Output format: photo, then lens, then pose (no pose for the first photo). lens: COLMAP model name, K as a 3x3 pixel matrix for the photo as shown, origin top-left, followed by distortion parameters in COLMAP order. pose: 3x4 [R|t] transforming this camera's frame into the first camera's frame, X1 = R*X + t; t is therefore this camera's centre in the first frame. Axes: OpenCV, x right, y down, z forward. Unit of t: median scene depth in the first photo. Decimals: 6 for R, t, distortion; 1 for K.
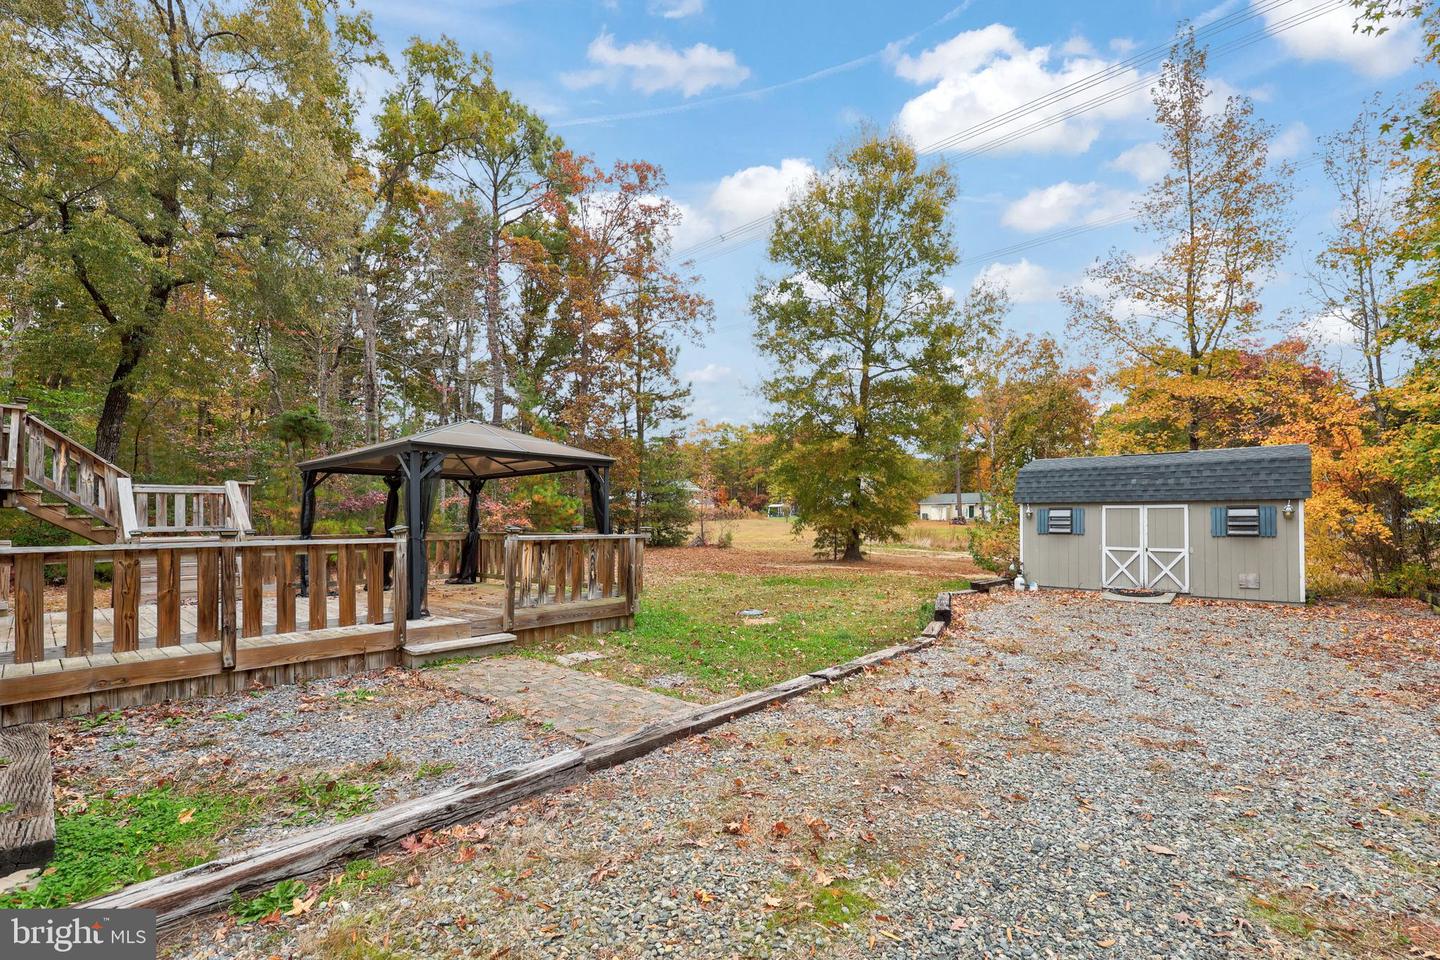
lens RADIAL K [[623.3, 0, 719.3], [0, 623.3, 511.4], [0, 0, 1]] dist [-0.000233, -0.000135]
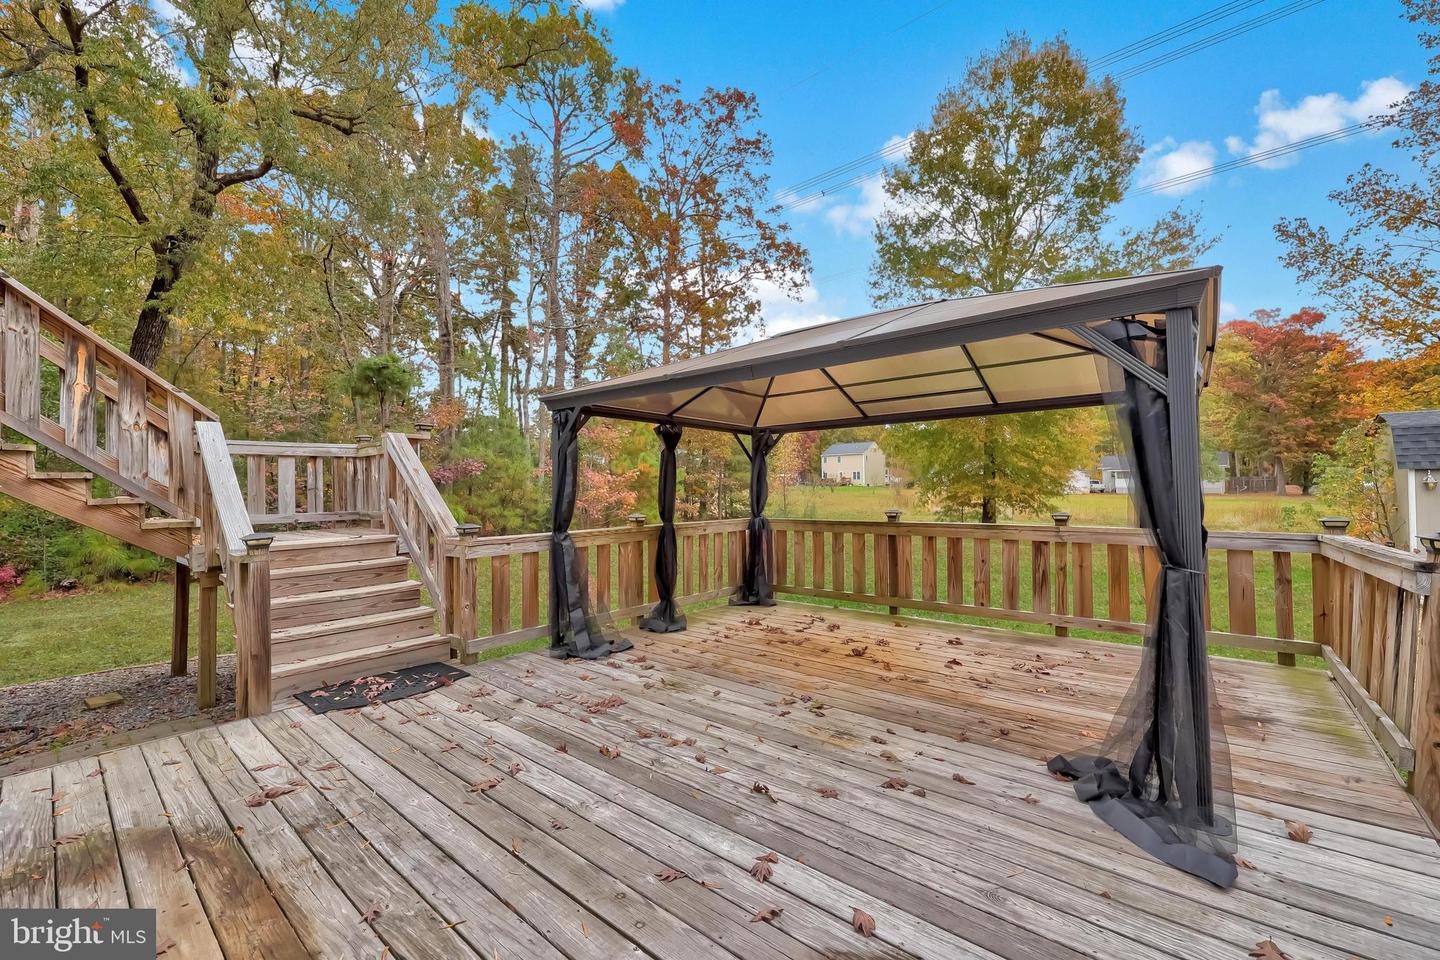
lens RADIAL K [[595.7, 0, 720.0], [0, 595.7, 480.0], [0, 0, 1]] dist [0.002498, 0.000128]
pose [[0.999836, -0.004486, 0.017553, -0.474190], [0.004541, 0.999985, -0.003103, -0.003596], [-0.017539, 0.003182, 0.999841, 0.442304]]
